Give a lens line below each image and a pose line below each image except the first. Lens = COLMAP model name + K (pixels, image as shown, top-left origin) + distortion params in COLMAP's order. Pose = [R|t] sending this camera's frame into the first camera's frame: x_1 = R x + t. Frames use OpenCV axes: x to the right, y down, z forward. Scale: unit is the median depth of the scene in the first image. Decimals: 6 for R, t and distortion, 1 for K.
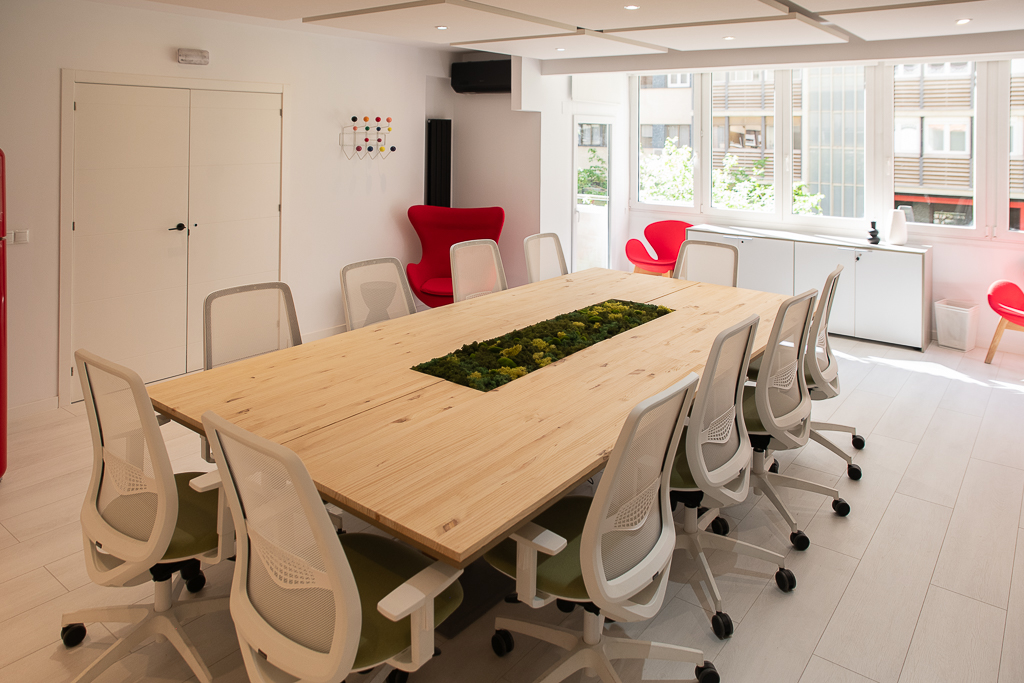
lens RADIAL K [[741.7, 0, 511.6], [0, 741.7, 307.4], [0, 0, 1]] dist [-0.002939, -0.001963]
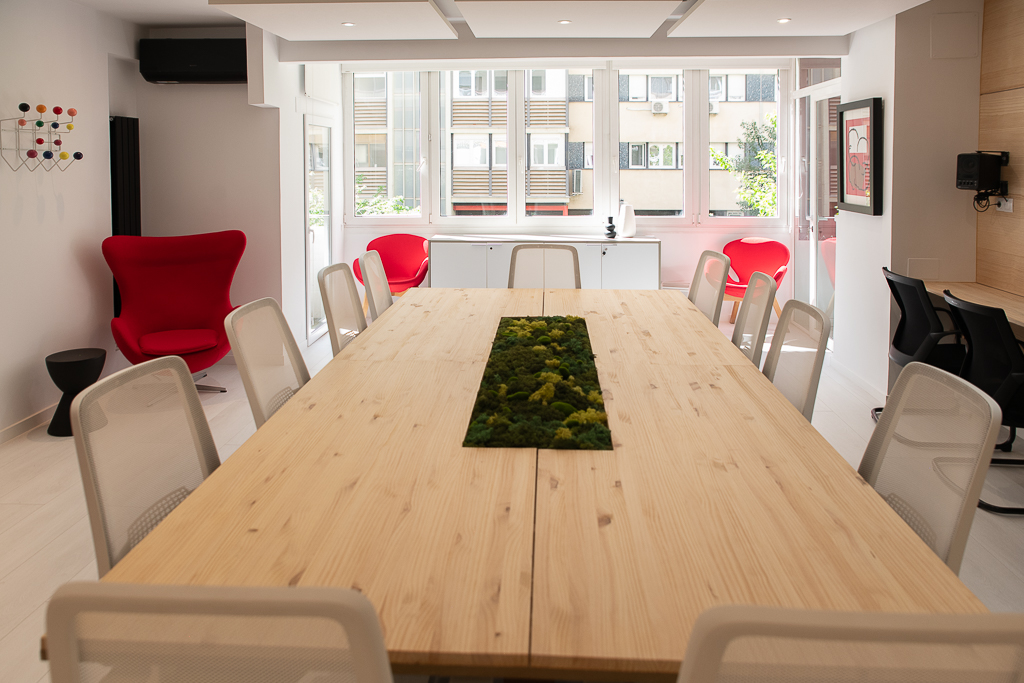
lens RADIAL K [[728.9, 0, 516.4], [0, 728.9, 336.7], [0, 0, 1]] dist [-0.057627, 0.108471]
pose [[0.809703, -0.154742, 0.566071, -0.239802], [0.149207, 0.987194, 0.056437, -0.024897], [-0.567555, 0.038765, 0.822423, 0.220110]]
